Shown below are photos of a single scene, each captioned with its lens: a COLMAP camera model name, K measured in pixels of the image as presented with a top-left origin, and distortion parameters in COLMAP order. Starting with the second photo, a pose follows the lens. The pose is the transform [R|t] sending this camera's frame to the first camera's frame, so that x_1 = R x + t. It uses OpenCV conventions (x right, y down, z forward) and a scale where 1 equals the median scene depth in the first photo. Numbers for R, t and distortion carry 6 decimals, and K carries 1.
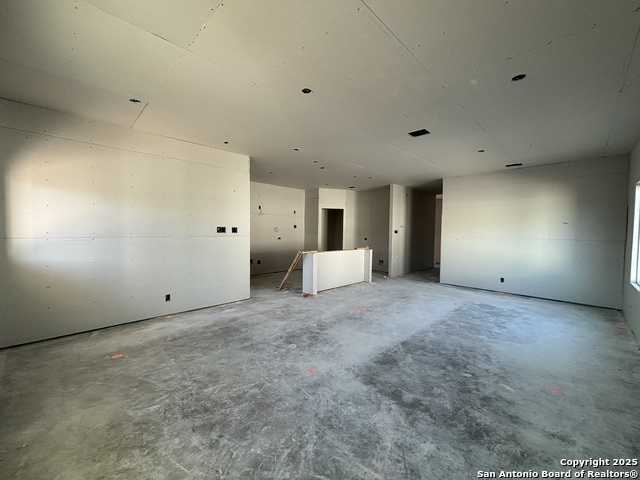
lens RADIAL K [[259.1, 0, 320.6], [0, 259.1, 238.4], [0, 0, 1]] dist [0.001746, 0.000161]
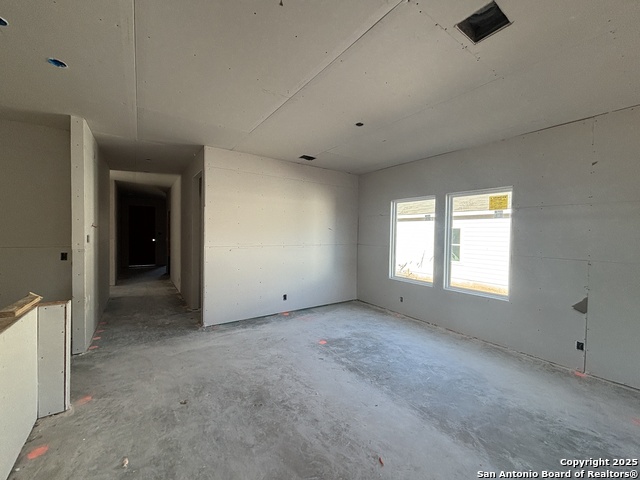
lens RADIAL K [[259.1, 0, 320.6], [0, 259.1, 238.4], [0, 0, 1]] dist [0.001746, 0.000161]
pose [[0.170877, -0.030793, 0.984811, -0.091014], [0.015276, 0.999474, 0.028601, -0.060256], [-0.985174, 0.010156, 0.171258, 1.025600]]
